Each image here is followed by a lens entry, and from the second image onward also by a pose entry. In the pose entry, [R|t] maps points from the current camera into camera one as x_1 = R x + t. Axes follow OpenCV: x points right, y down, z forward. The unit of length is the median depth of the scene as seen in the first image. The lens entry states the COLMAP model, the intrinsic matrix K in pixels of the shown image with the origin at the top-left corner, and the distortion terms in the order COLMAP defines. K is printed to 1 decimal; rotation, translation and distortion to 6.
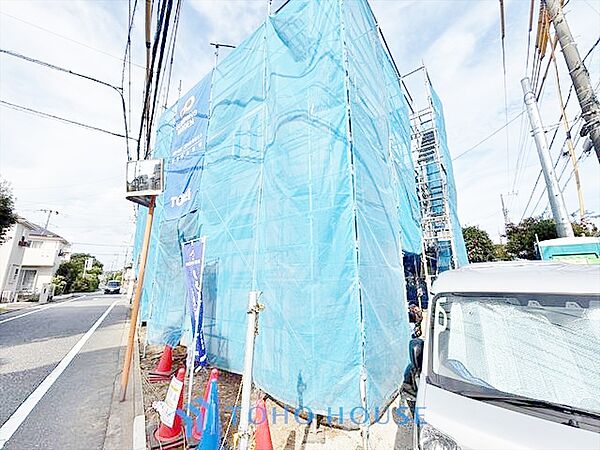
lens RADIAL K [[239.4, 0, 300.0], [0, 239.4, 225.0], [0, 0, 1]] dist [-0.000782, -0.000198]
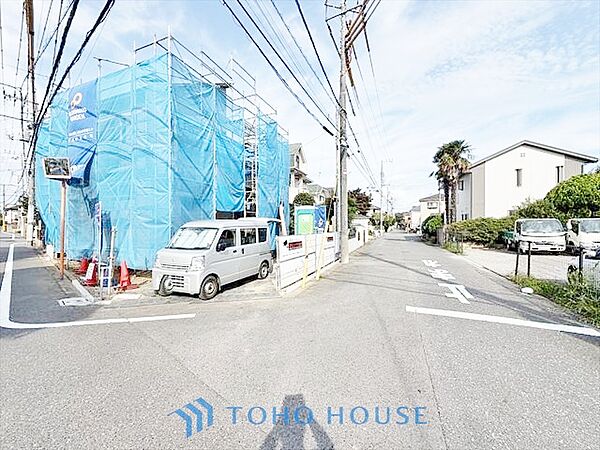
lens RADIAL K [[239.0, 0, 300.0], [0, 239.0, 225.0], [0, 0, 1]] dist [0.001025, -0.000322]
pose [[0.961254, 0.006912, 0.275576, 0.126996], [-0.068336, 0.974456, 0.213927, -0.058746], [-0.267058, -0.224471, 0.937173, -0.259170]]
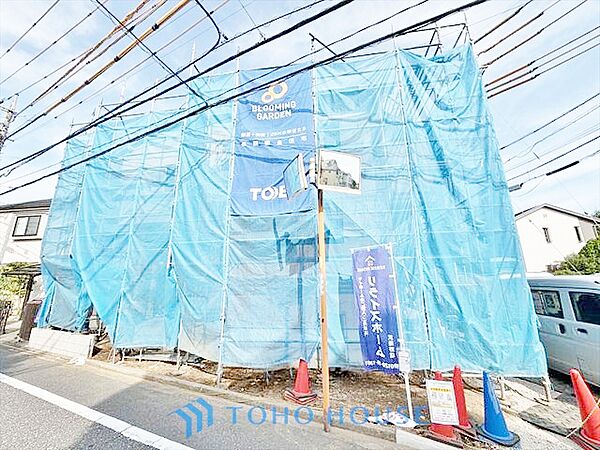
lens RADIAL K [[239.0, 0, 300.0], [0, 239.0, 225.0], [0, 0, 1]] dist [0.001025, -0.000322]
pose [[0.868573, 0.105400, 0.484224, -0.245723], [-0.093631, 0.994425, -0.048505, 0.010804], [-0.486636, -0.003208, 0.873599, 0.062290]]
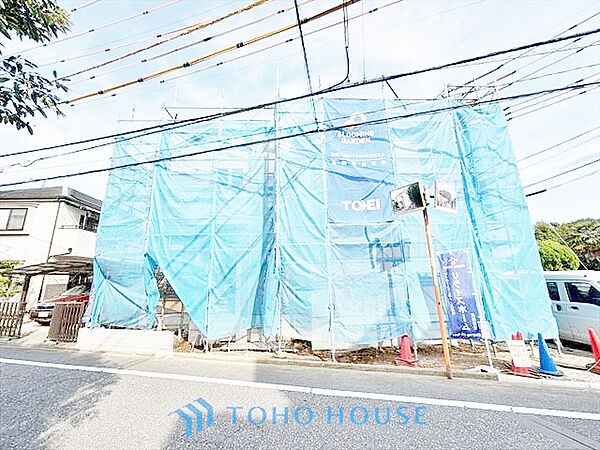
lens RADIAL K [[239.0, 0, 300.0], [0, 239.0, 225.0], [0, 0, 1]] dist [0.001025, -0.000322]
pose [[0.769050, 0.132029, 0.625404, -0.408104], [-0.115901, 0.991019, -0.066693, 0.023102], [-0.628593, -0.021195, 0.777445, 0.106766]]
